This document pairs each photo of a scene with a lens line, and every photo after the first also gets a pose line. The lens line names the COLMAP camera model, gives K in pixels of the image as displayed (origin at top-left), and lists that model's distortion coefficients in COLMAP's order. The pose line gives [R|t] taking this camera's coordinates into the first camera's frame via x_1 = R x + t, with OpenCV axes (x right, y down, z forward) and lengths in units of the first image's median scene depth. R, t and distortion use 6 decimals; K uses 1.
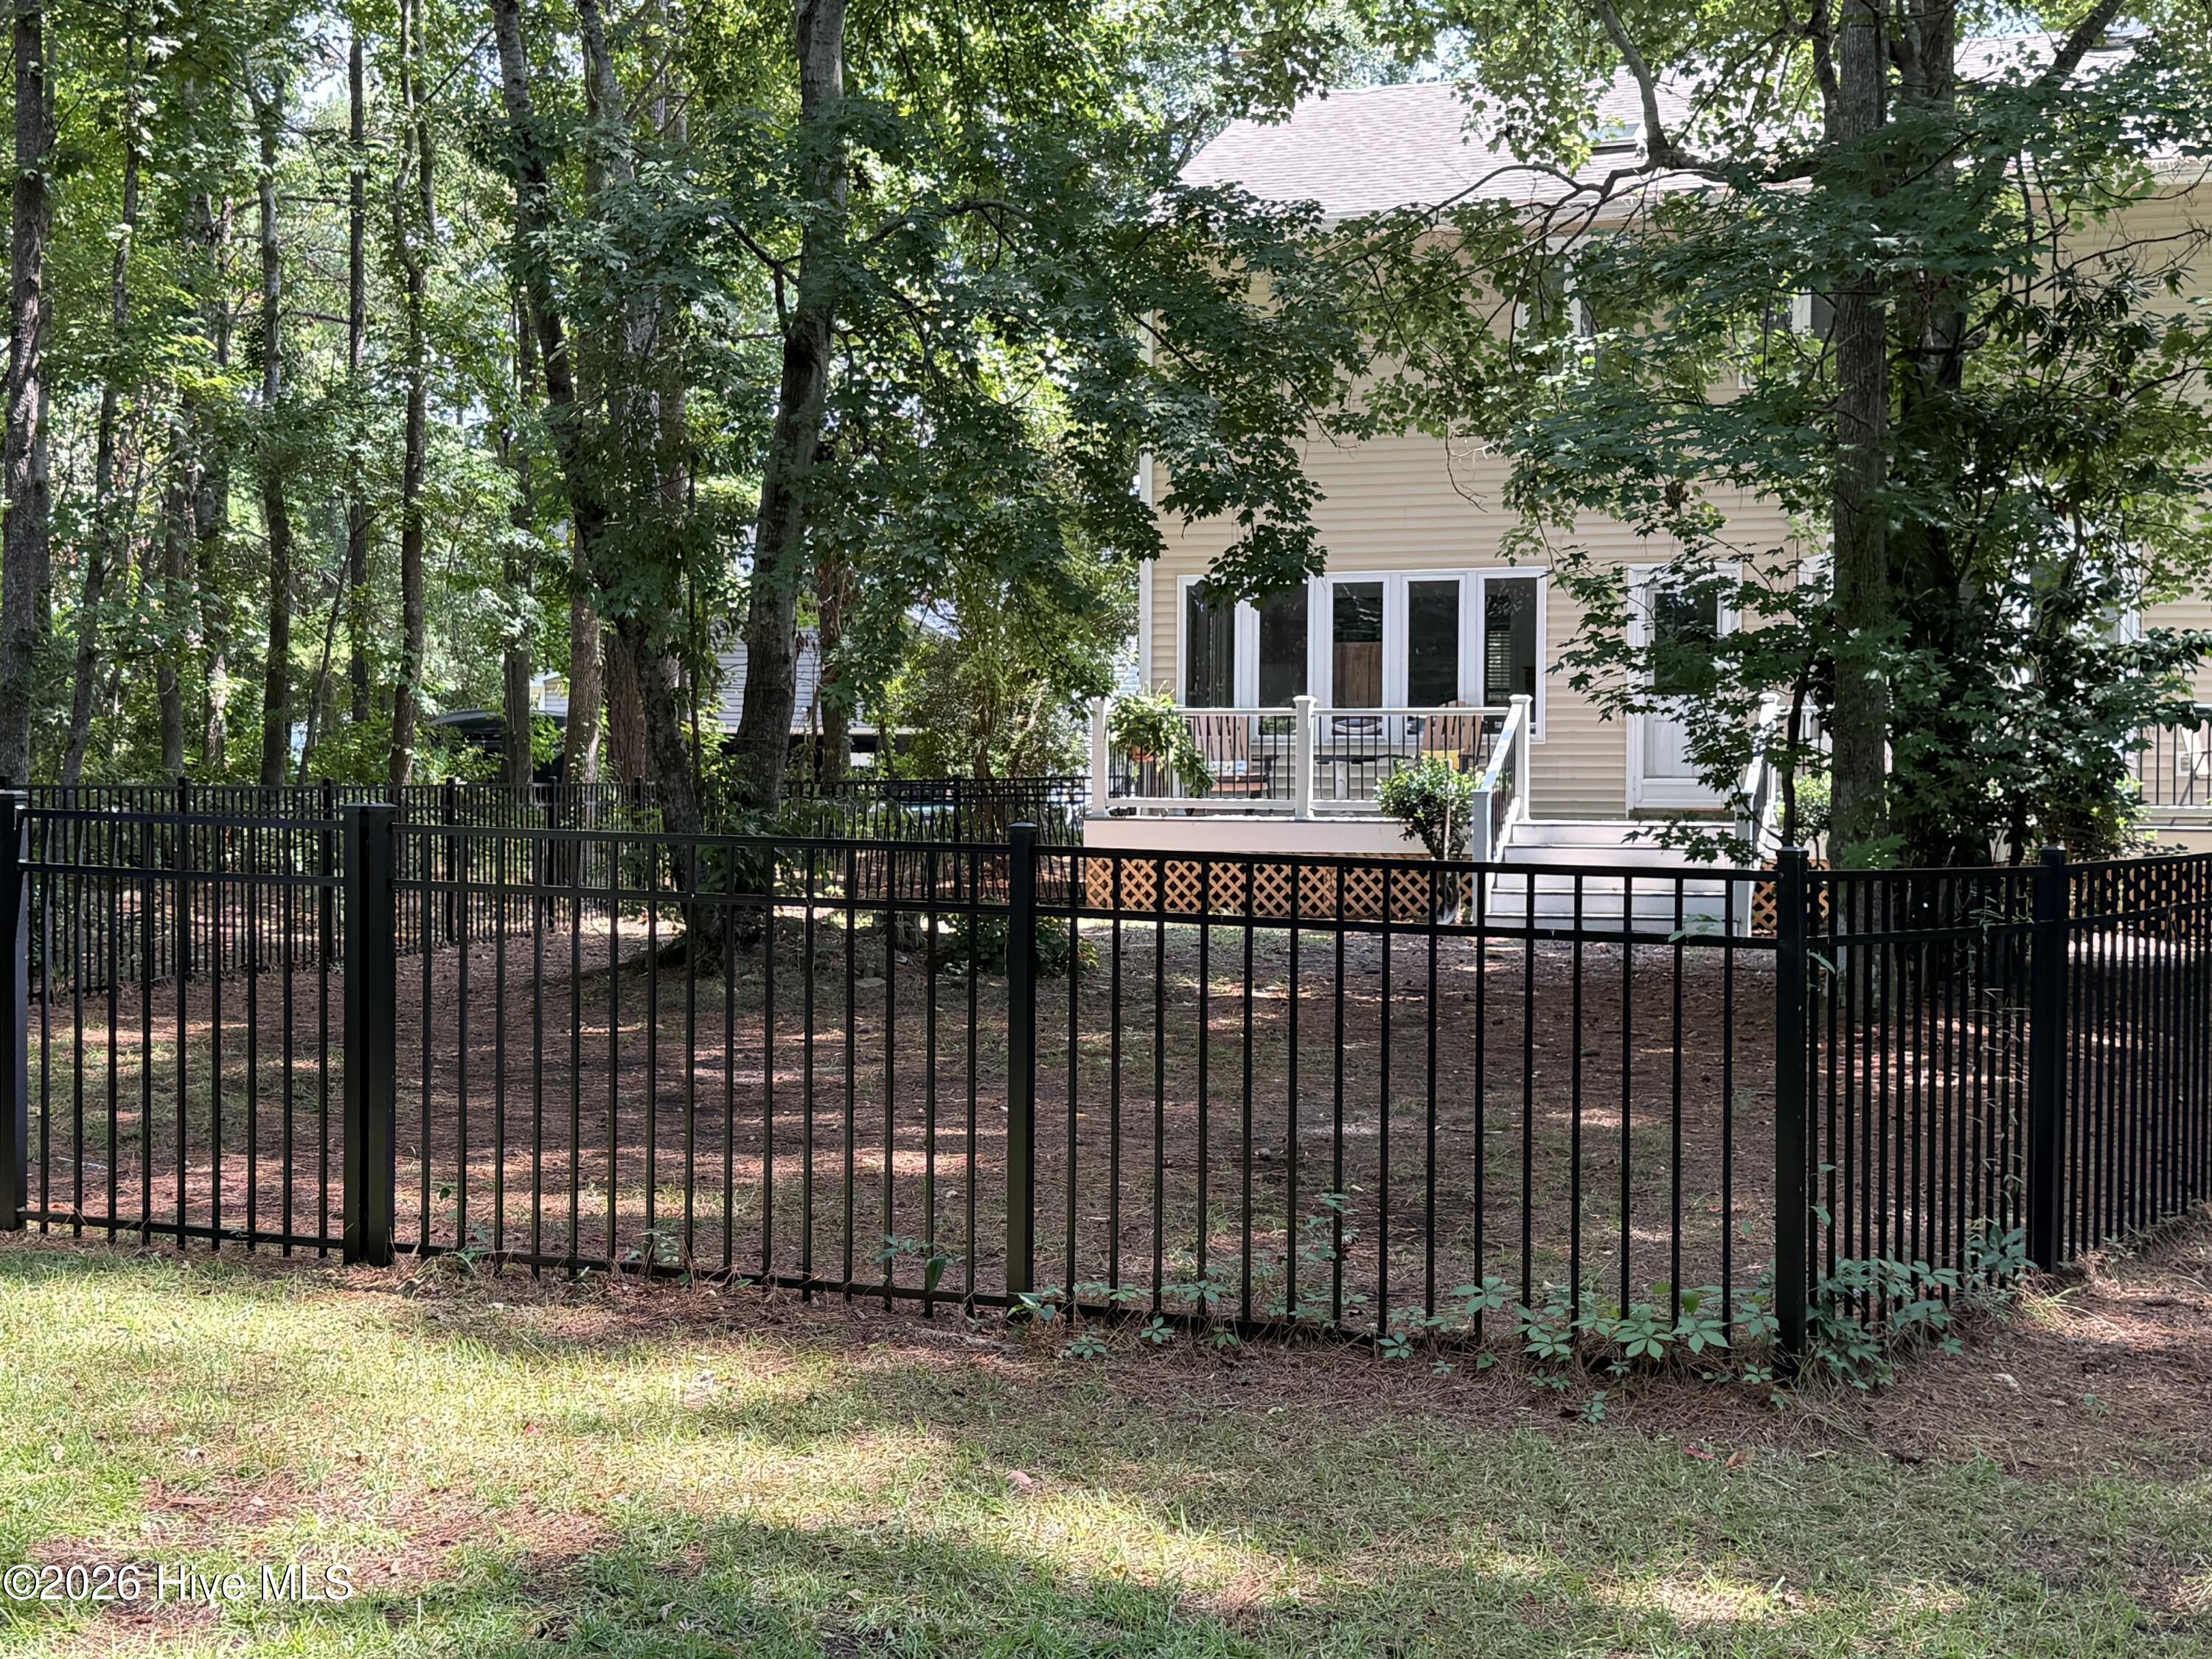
lens RADIAL K [[3009.9, 0, 1107.2], [0, 3009.9, 866.2], [0, 0, 1]] dist [0.107644, 0.019627]
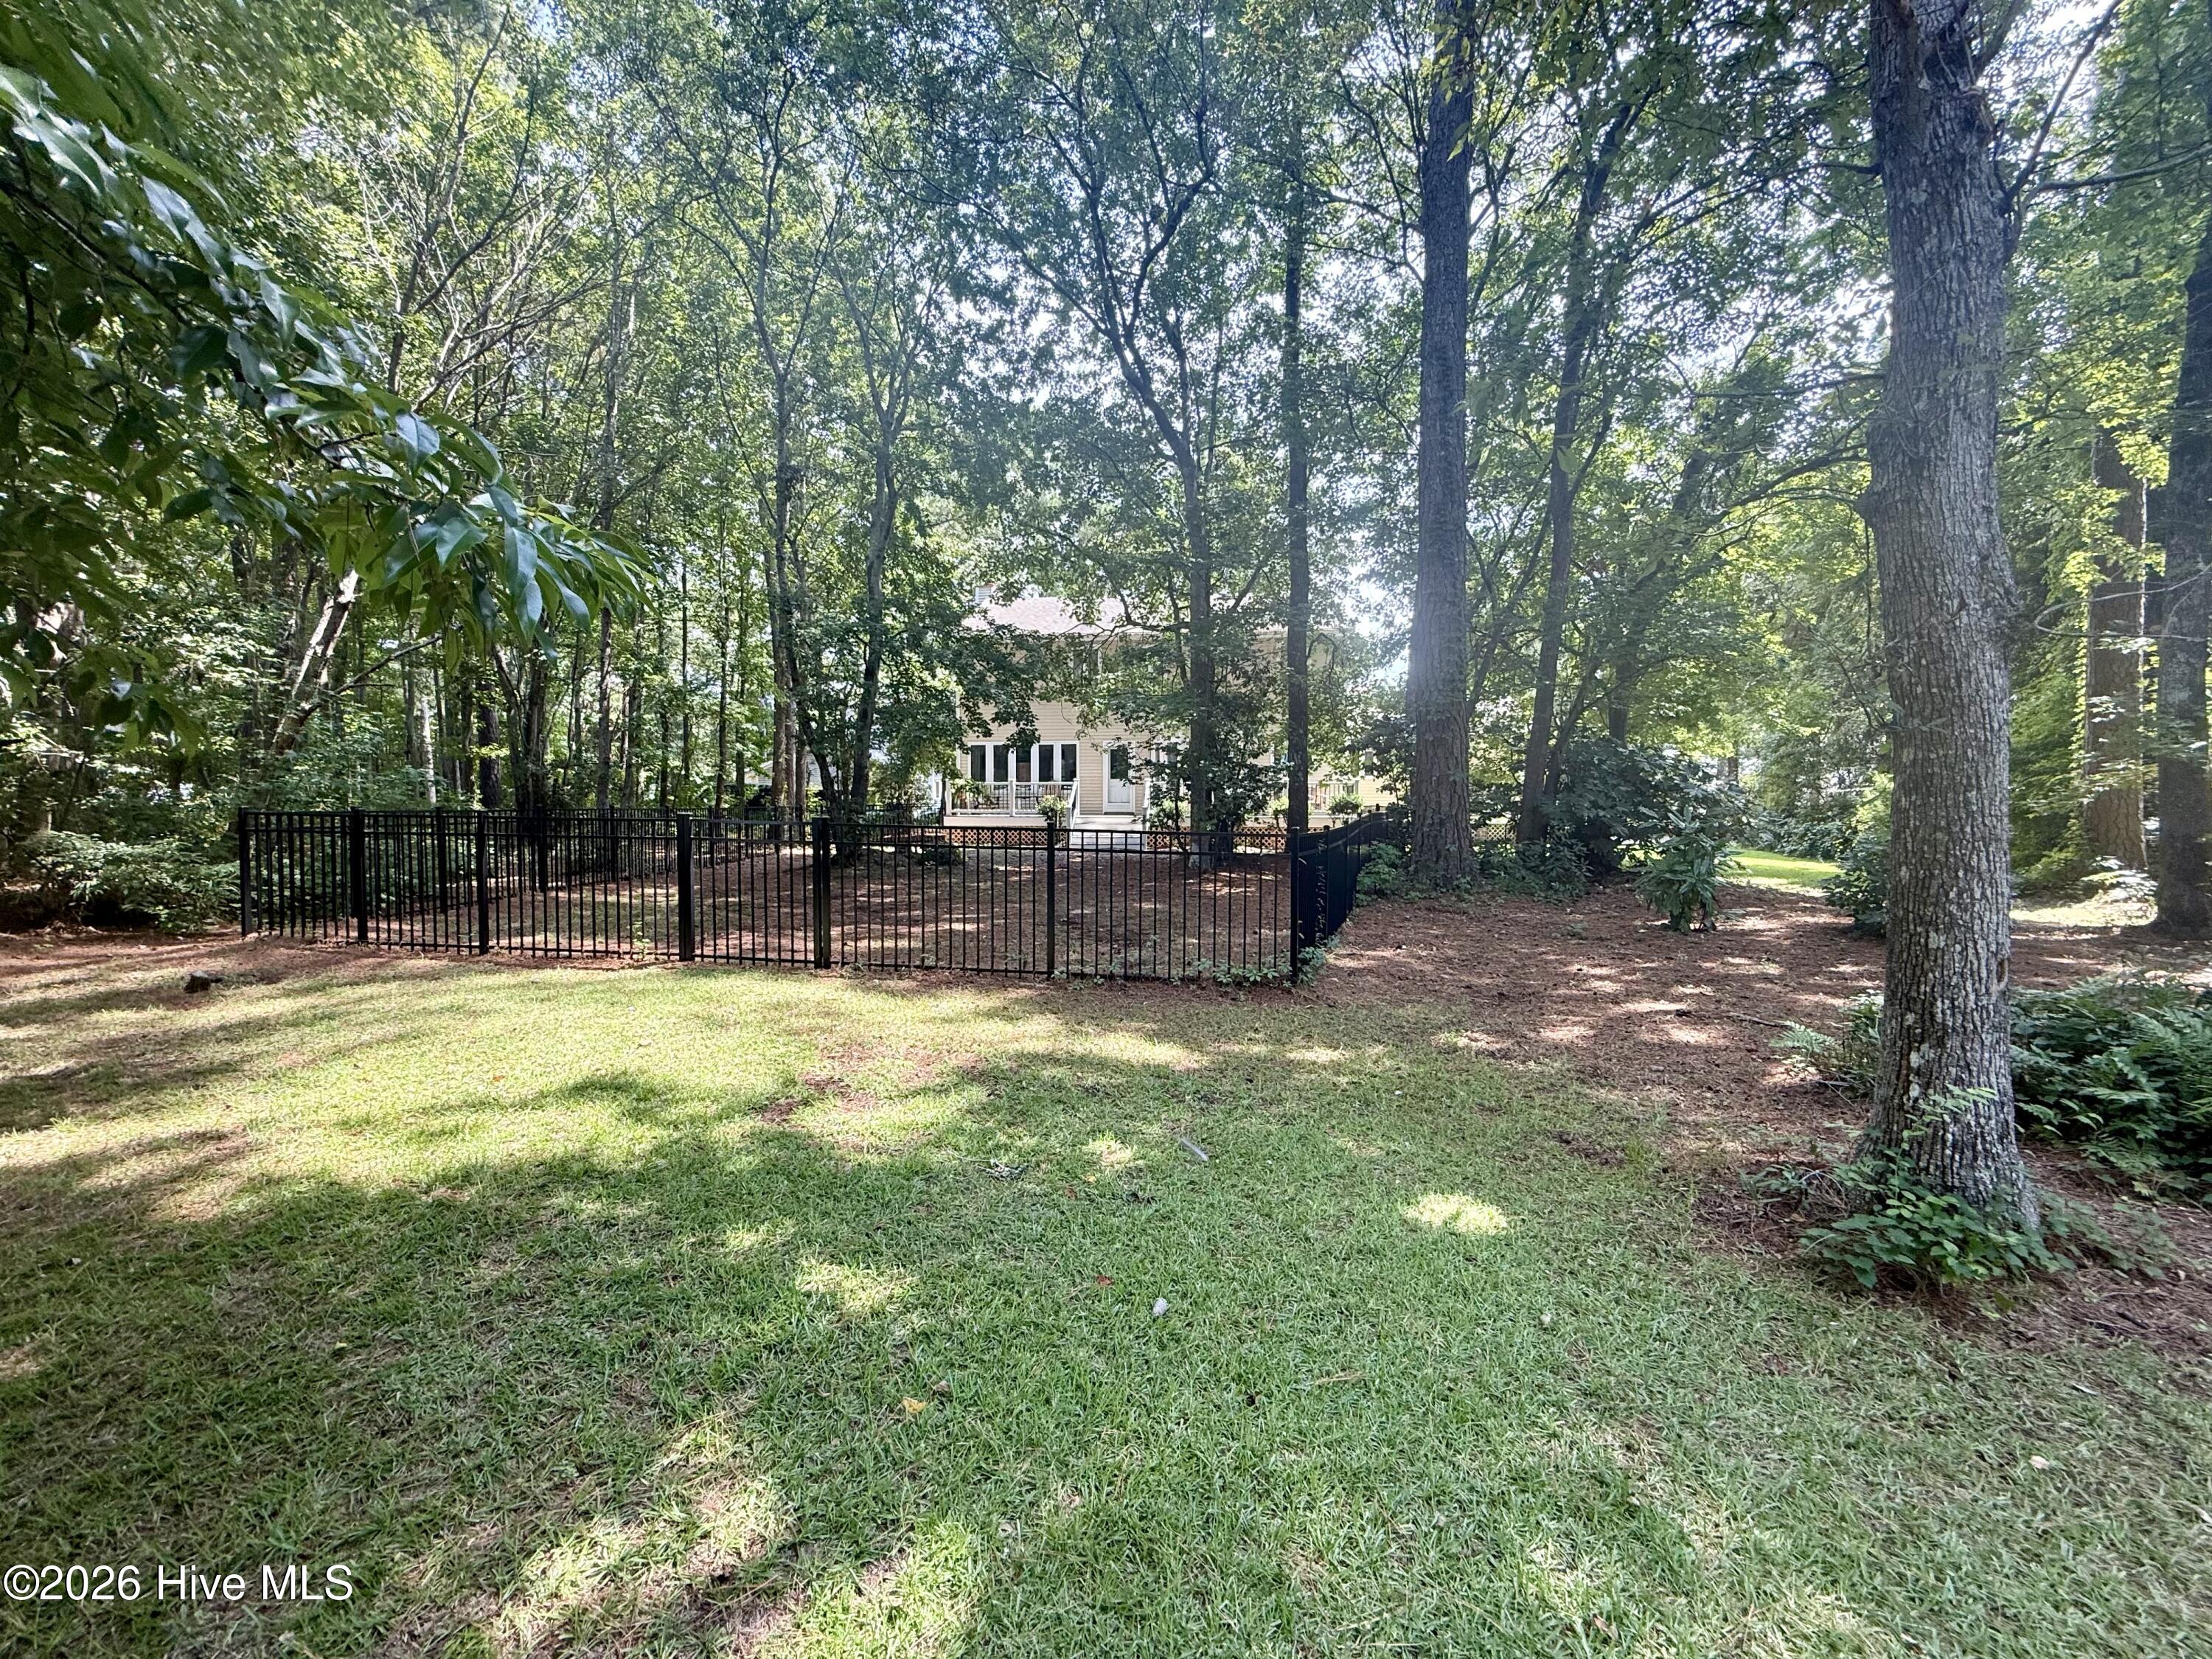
lens RADIAL K [[879.2, 0, 1098.4], [0, 879.2, 833.5], [0, 0, 1]] dist [0.003336, -0.000045]
pose [[0.972246, -0.010878, 0.233708, -0.092516], [0.009250, 0.999925, 0.008063, -0.004008], [-0.233778, -0.005678, 0.972273, 0.043782]]
